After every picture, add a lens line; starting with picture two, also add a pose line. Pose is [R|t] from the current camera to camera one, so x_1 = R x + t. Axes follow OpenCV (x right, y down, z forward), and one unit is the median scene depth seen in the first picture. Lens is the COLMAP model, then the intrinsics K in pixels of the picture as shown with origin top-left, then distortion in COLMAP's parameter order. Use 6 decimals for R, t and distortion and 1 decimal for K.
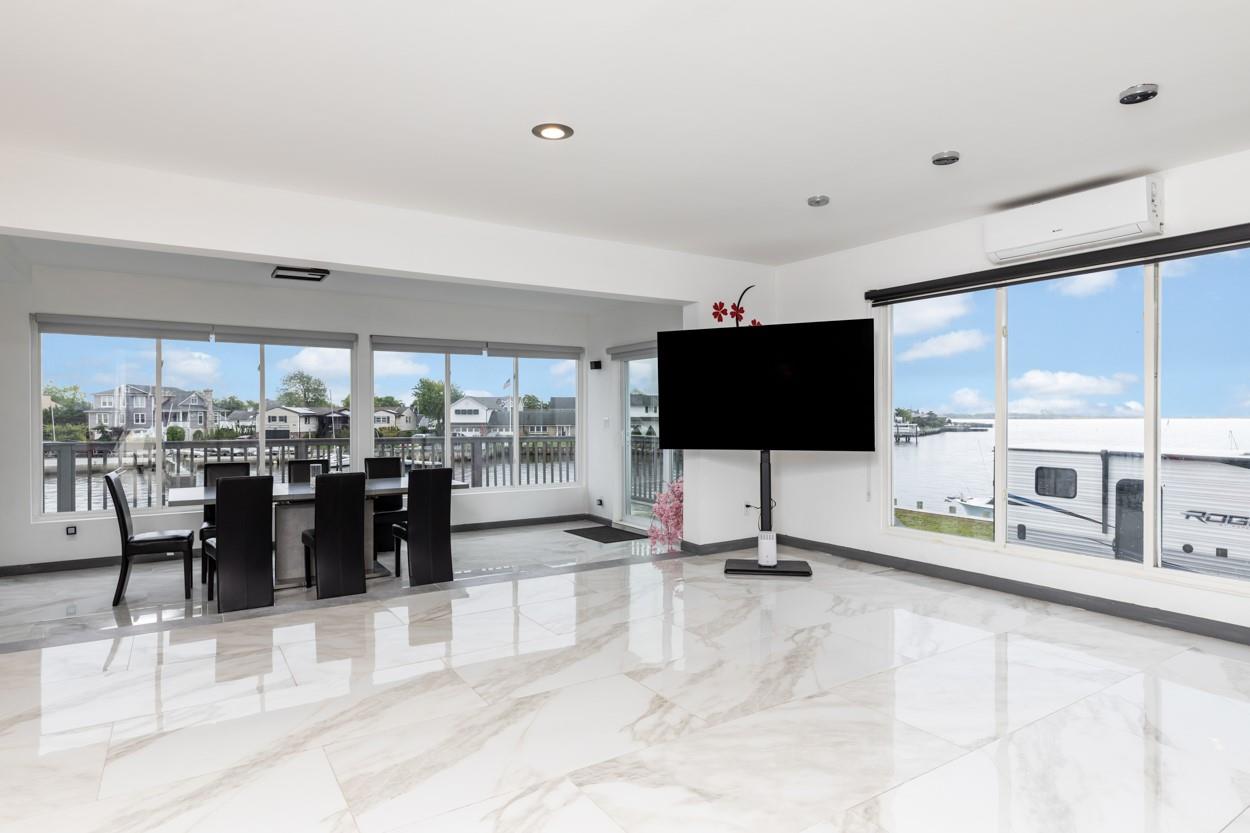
lens RADIAL K [[698.8, 0, 602.8], [0, 698.8, 410.3], [0, 0, 1]] dist [-0.000231, 0.000517]
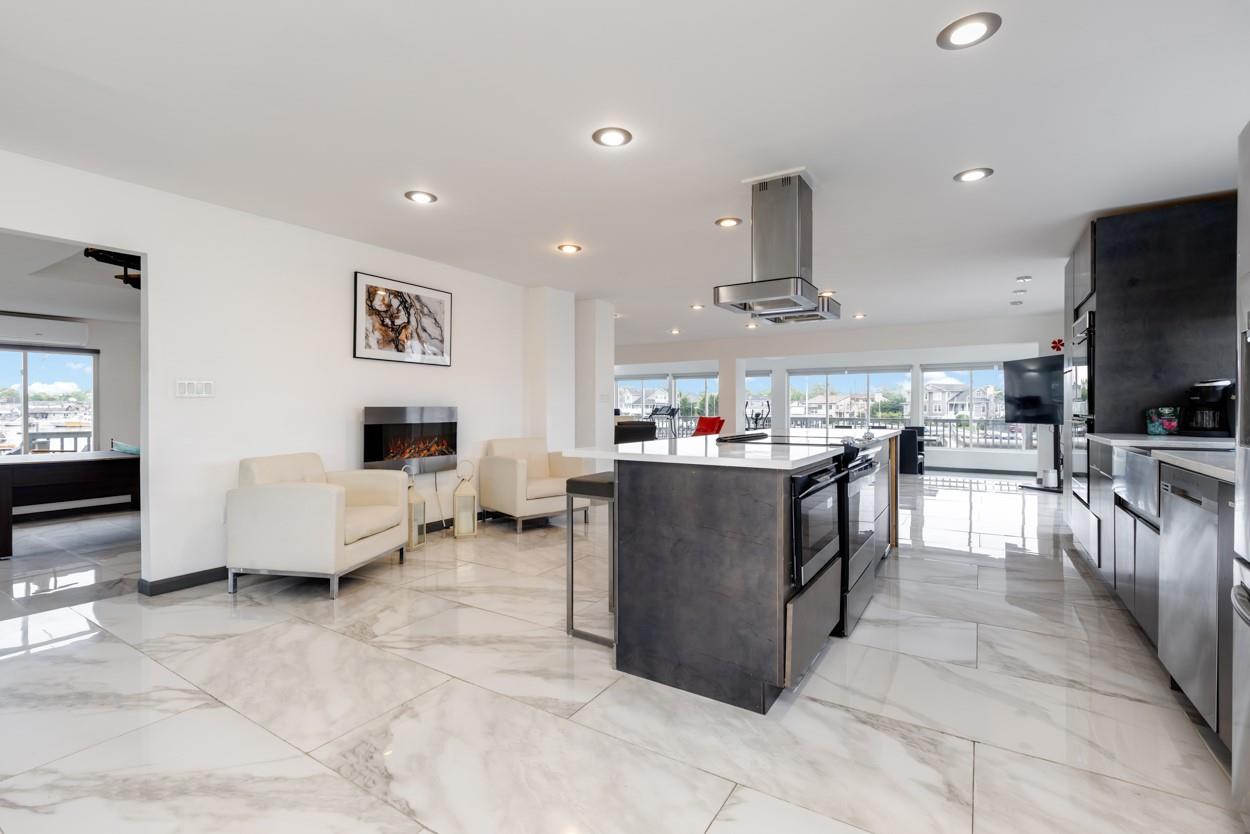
lens RADIAL K [[569.4, 0, 618.9], [0, 569.4, 415.9], [0, 0, 1]] dist [0.000899, 0.000244]
pose [[0.424537, 0.013764, -0.905306, 0.782351], [0.008622, 0.999778, 0.019244, -0.003212], [0.905370, -0.015975, 0.424324, -0.455544]]
